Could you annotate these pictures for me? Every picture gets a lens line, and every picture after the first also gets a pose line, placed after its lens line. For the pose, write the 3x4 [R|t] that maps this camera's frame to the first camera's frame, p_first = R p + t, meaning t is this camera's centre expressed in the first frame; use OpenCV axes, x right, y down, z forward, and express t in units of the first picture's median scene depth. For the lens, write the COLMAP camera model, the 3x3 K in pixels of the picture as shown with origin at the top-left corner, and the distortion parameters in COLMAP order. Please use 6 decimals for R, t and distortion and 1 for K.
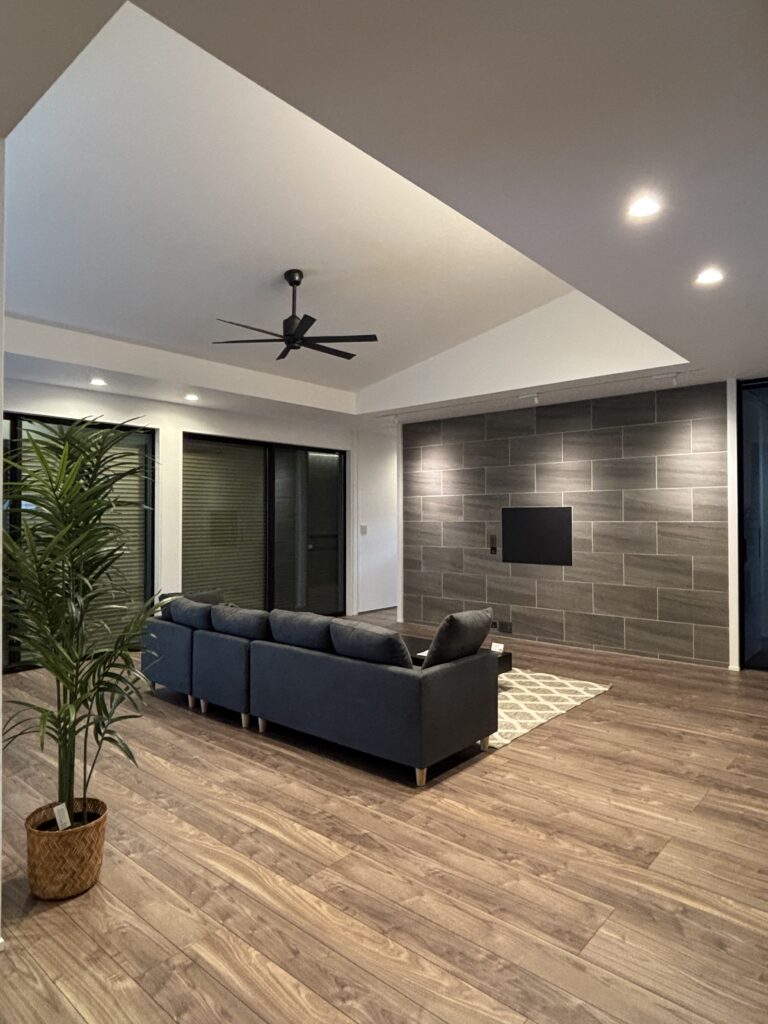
lens RADIAL K [[624.5, 0, 383.7], [0, 624.5, 515.7], [0, 0, 1]] dist [0.017761, -0.021235]
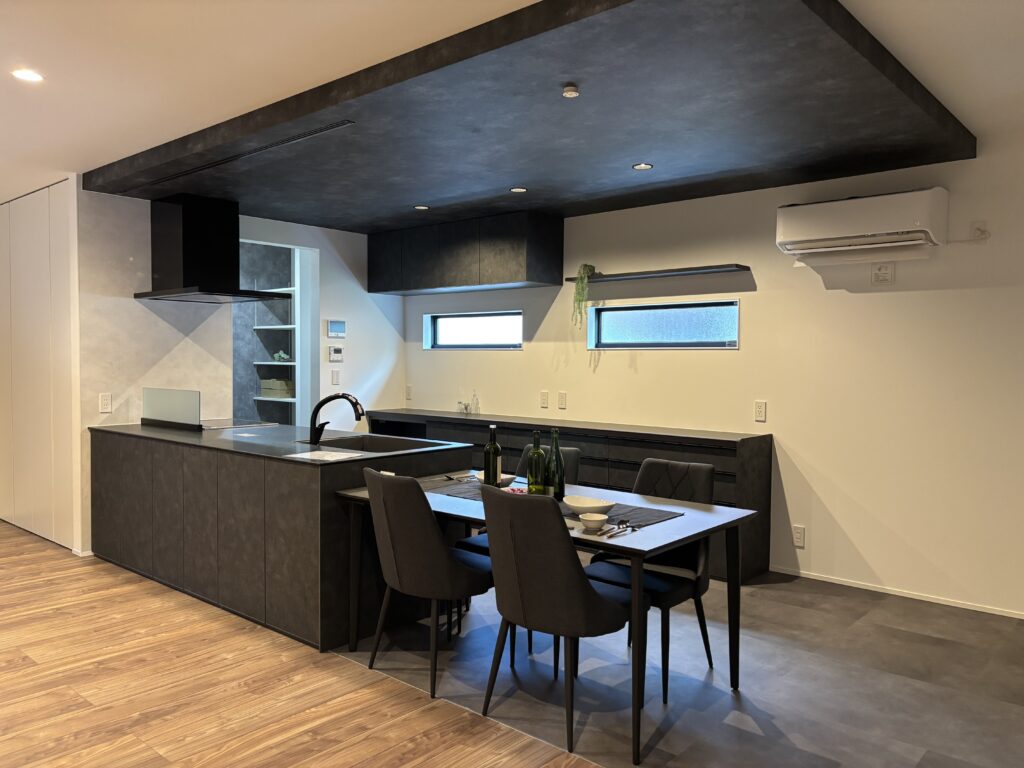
lens RADIAL K [[769.8, 0, 520.9], [0, 769.8, 399.7], [0, 0, 1]] dist [0.049799, -0.047065]
pose [[-0.003808, -0.052736, 0.998601, -0.532371], [-0.010225, 0.998558, 0.052695, -0.004614], [-0.999940, -0.010010, -0.004342, 0.066237]]
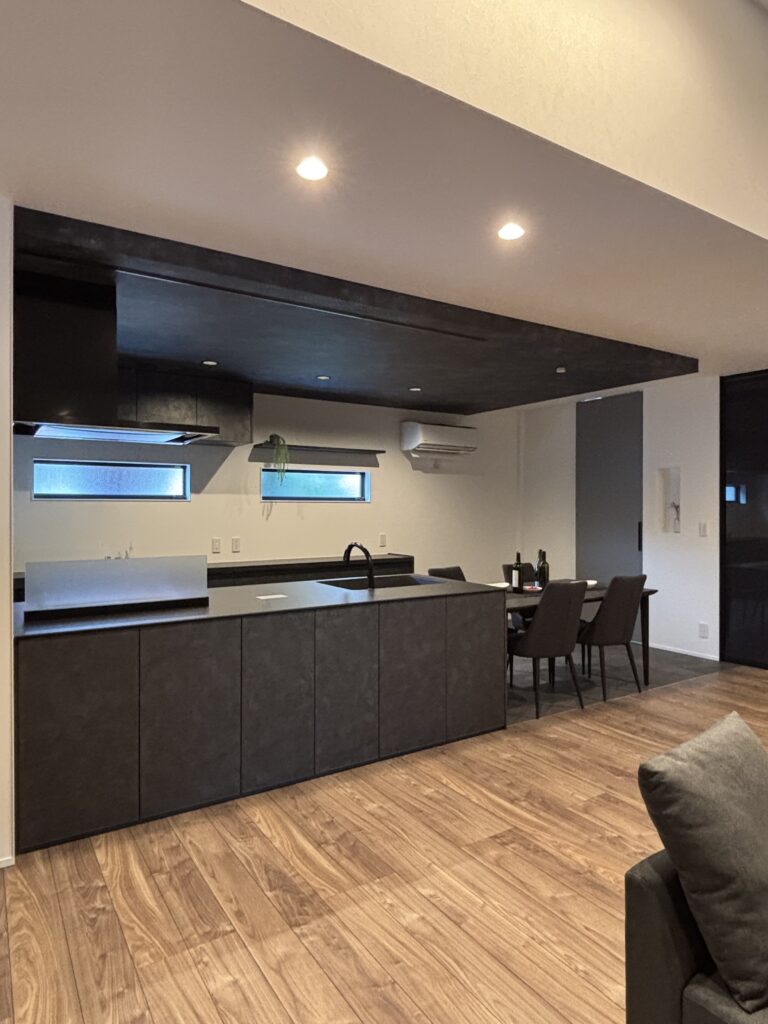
lens RADIAL K [[624.5, 0, 384.1], [0, 624.5, 509.7], [0, 0, 1]] dist [0.017761, -0.021235]
pose [[-0.960173, 0.000040, 0.279405, 0.177507], [-0.000050, 1.000000, -0.000317, -0.004222], [-0.279405, -0.000319, -0.960173, 1.153228]]
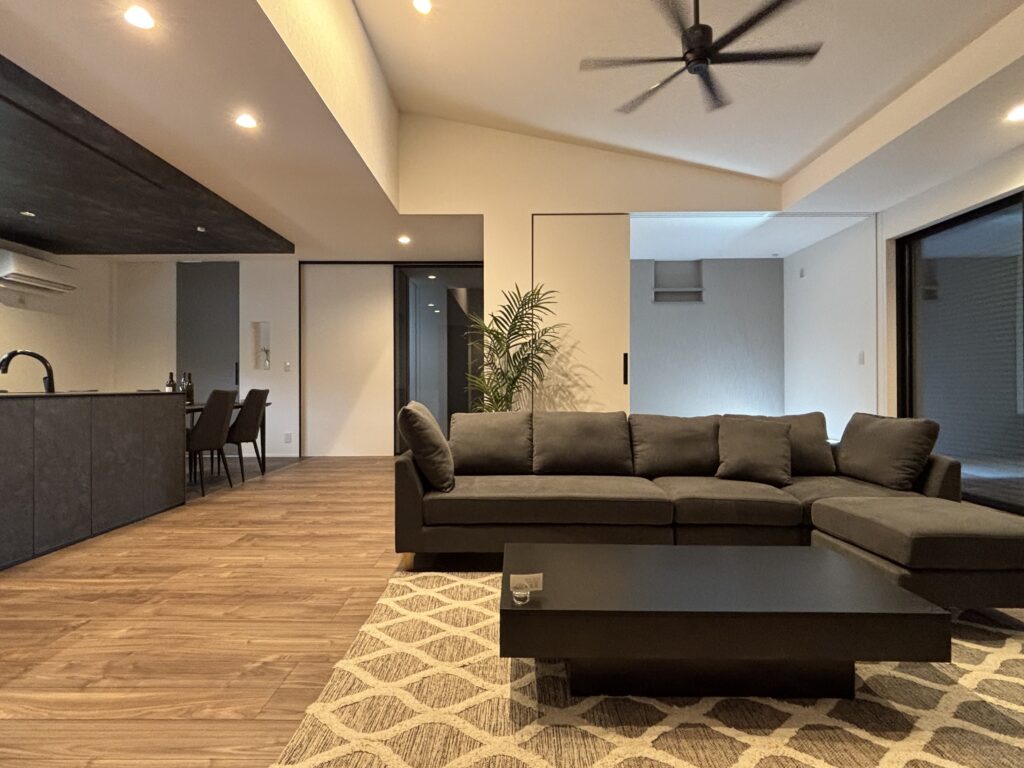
lens RADIAL K [[538.9, 0, 500.9], [0, 538.9, 382.0], [0, 0, 1]] dist [0.003618, -0.001073]
pose [[-0.768096, -0.001816, -0.640332, 0.436820], [0.005055, 0.999948, -0.008900, 0.099548], [0.640314, -0.010073, -0.768047, 1.340079]]
